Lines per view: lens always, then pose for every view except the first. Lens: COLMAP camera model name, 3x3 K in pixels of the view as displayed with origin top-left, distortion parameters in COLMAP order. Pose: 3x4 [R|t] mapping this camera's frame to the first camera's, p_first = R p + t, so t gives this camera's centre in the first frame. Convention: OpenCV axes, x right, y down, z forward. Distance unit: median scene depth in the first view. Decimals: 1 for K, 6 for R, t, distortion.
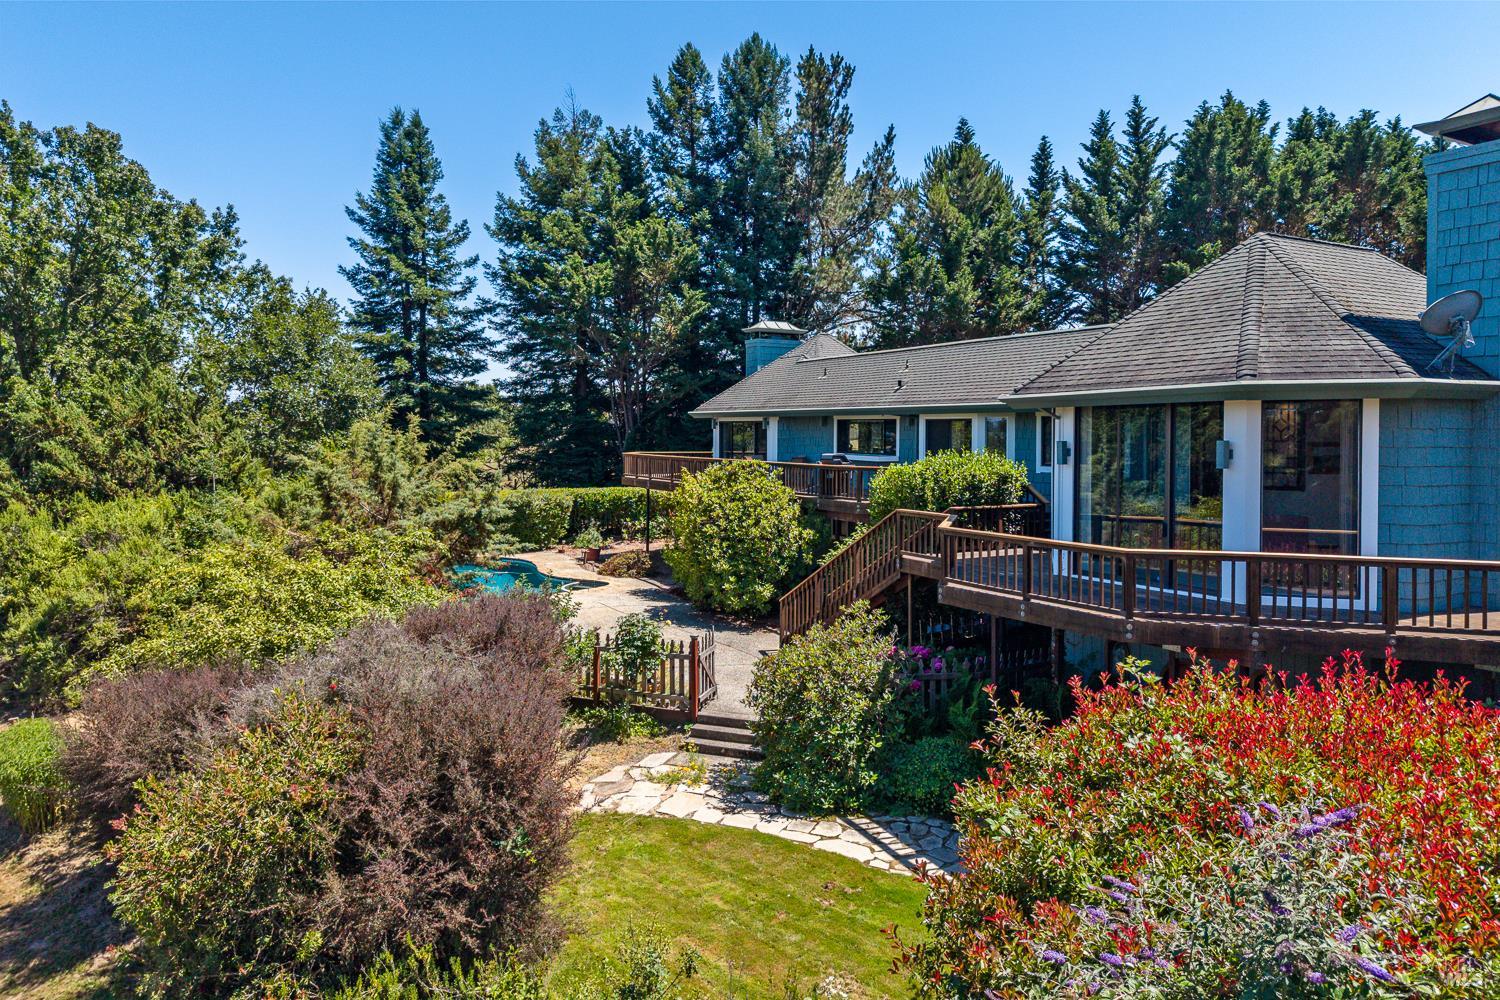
lens RADIAL K [[985.7, 0, 746.5], [0, 985.7, 463.1], [0, 0, 1]] dist [0.041772, -0.062304]
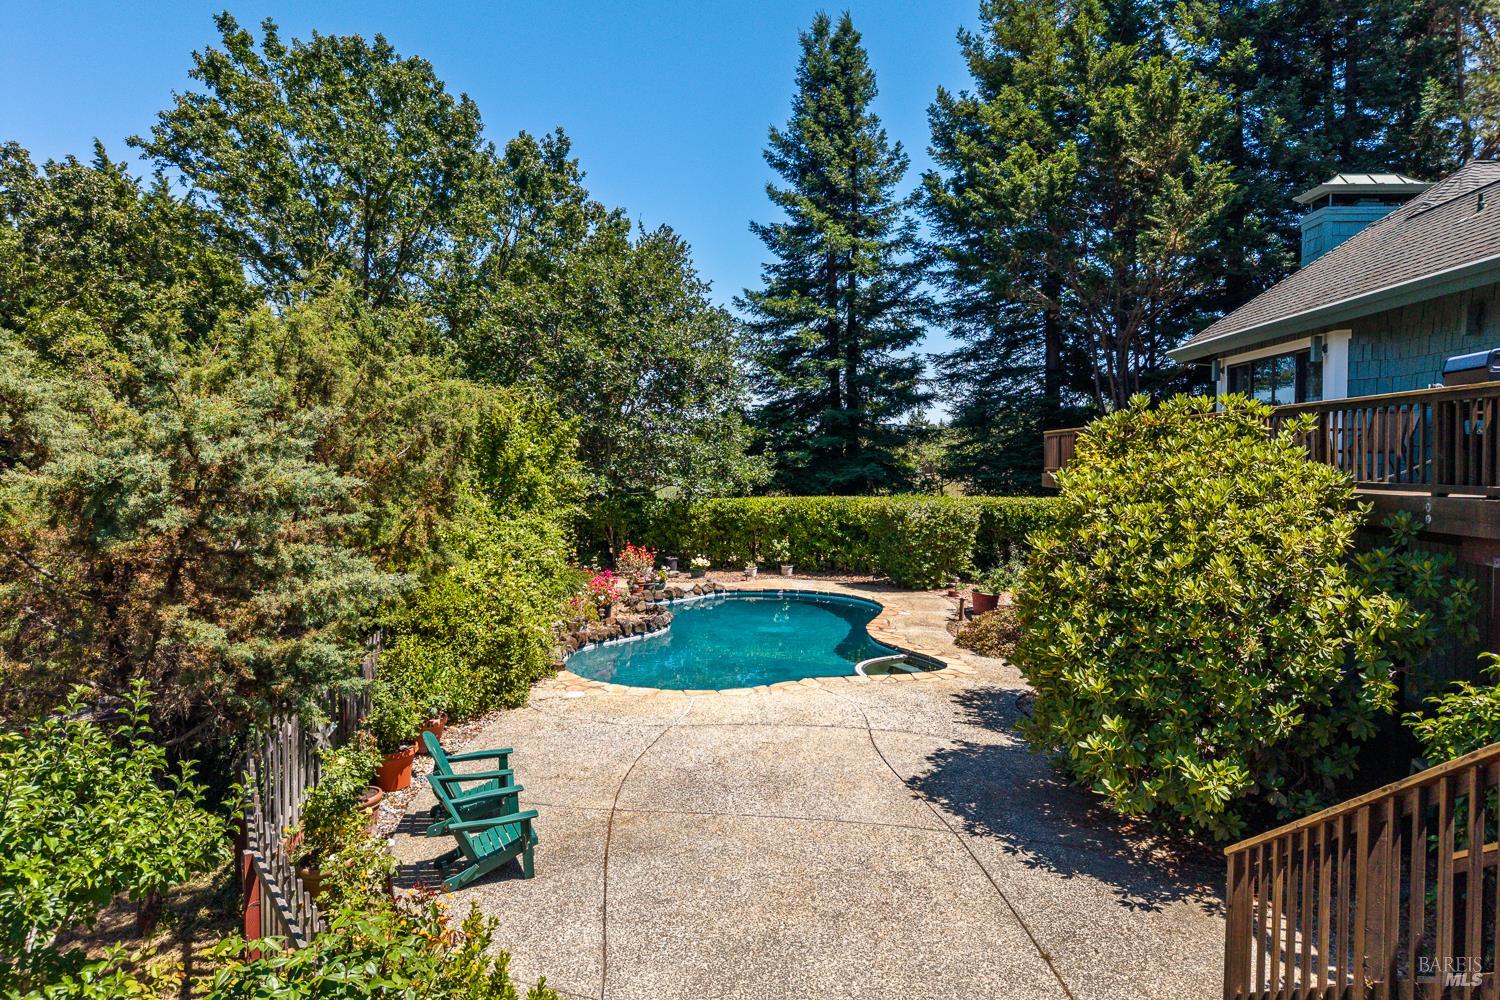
lens RADIAL K [[989.6, 0, 750.0], [0, 989.6, 500.0], [0, 0, 1]] dist [0.007022, -0.000032]
pose [[0.845083, 0.023764, -0.534107, 0.030085], [-0.018814, 0.999715, 0.014713, 0.018474], [0.534305, -0.002385, 0.845289, 0.318774]]
